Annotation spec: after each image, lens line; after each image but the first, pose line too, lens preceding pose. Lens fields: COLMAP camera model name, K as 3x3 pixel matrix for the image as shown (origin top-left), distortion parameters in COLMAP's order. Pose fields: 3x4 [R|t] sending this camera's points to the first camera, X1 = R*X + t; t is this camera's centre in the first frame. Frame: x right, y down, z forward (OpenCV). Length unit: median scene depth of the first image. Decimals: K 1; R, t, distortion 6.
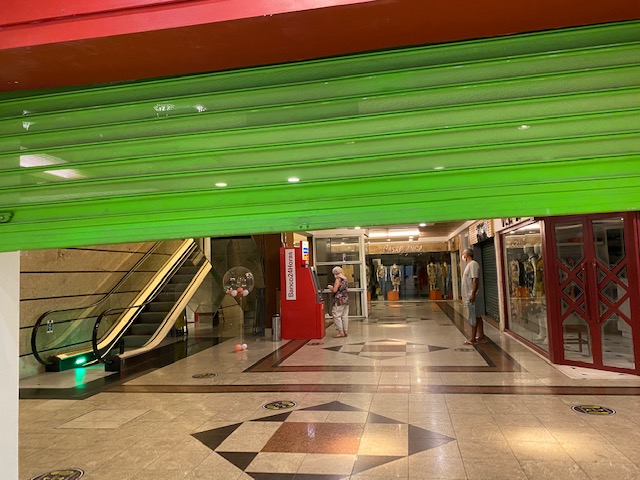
lens RADIAL K [[491.3, 0, 320.0], [0, 491.3, 240.0], [0, 0, 1]] dist [0.002937, 0.003457]
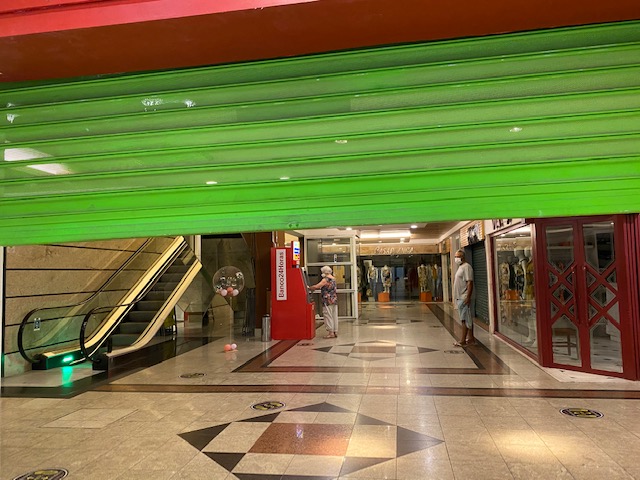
lens RADIAL K [[489.7, 0, 318.4], [0, 489.7, 242.3], [0, 0, 1]] dist [0.004951, 0.000894]
pose [[0.999834, 0.012683, 0.013051, 0.002109], [-0.012713, 0.999917, 0.002195, 0.001683], [-0.013022, -0.002361, 0.999912, 0.007132]]
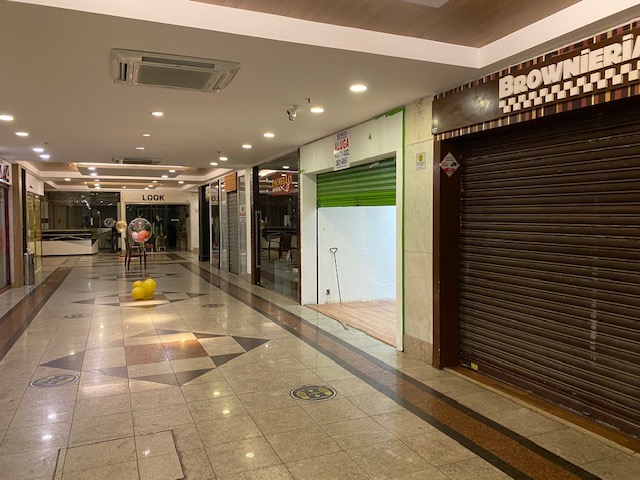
lens RADIAL K [[491.3, 0, 320.0], [0, 491.3, 240.0], [0, 0, 1]] dist [0.002937, 0.003457]
pose [[-0.546156, 0.005220, 0.837667, -1.033670], [-0.030142, 0.999211, -0.025879, 0.118951], [-0.837141, -0.039383, -0.545567, 1.126308]]
